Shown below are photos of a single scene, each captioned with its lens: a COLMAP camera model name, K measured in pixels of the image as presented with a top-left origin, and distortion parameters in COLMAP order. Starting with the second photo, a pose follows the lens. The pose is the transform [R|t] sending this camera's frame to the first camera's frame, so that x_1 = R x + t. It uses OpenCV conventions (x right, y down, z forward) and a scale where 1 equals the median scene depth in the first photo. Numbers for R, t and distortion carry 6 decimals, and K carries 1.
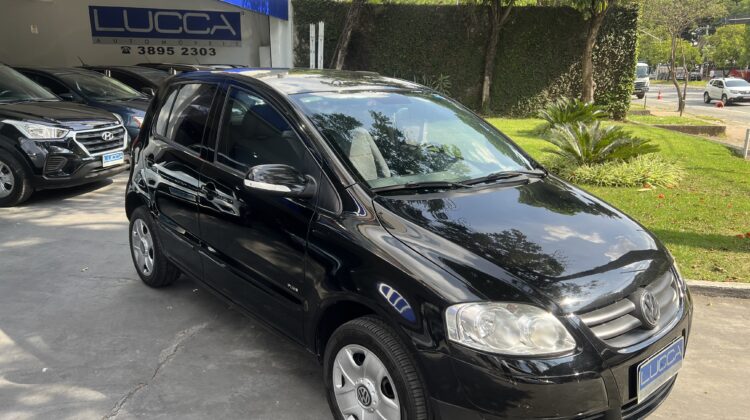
lens RADIAL K [[584.3, 0, 382.1], [0, 584.3, 210.1], [0, 0, 1]] dist [0.078373, -0.074035]
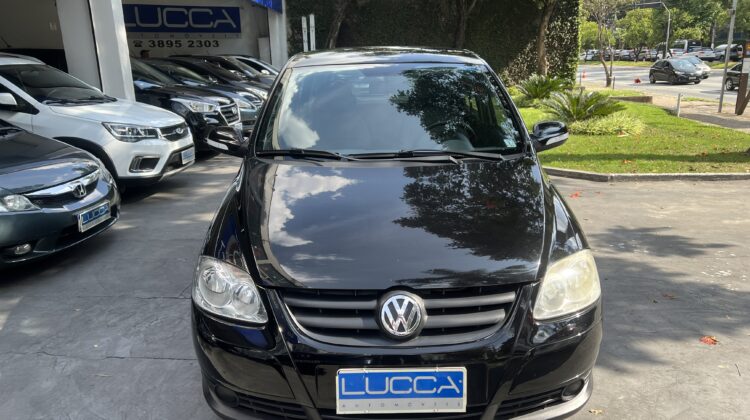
lens RADIAL K [[584.3, 0, 382.1], [0, 584.3, 210.1], [0, 0, 1]] dist [0.078373, -0.074035]
pose [[0.991399, -0.057246, 0.117690, -0.123628], [0.055006, 0.998239, 0.022196, 0.033690], [-0.118754, -0.015531, 0.992802, -0.132147]]
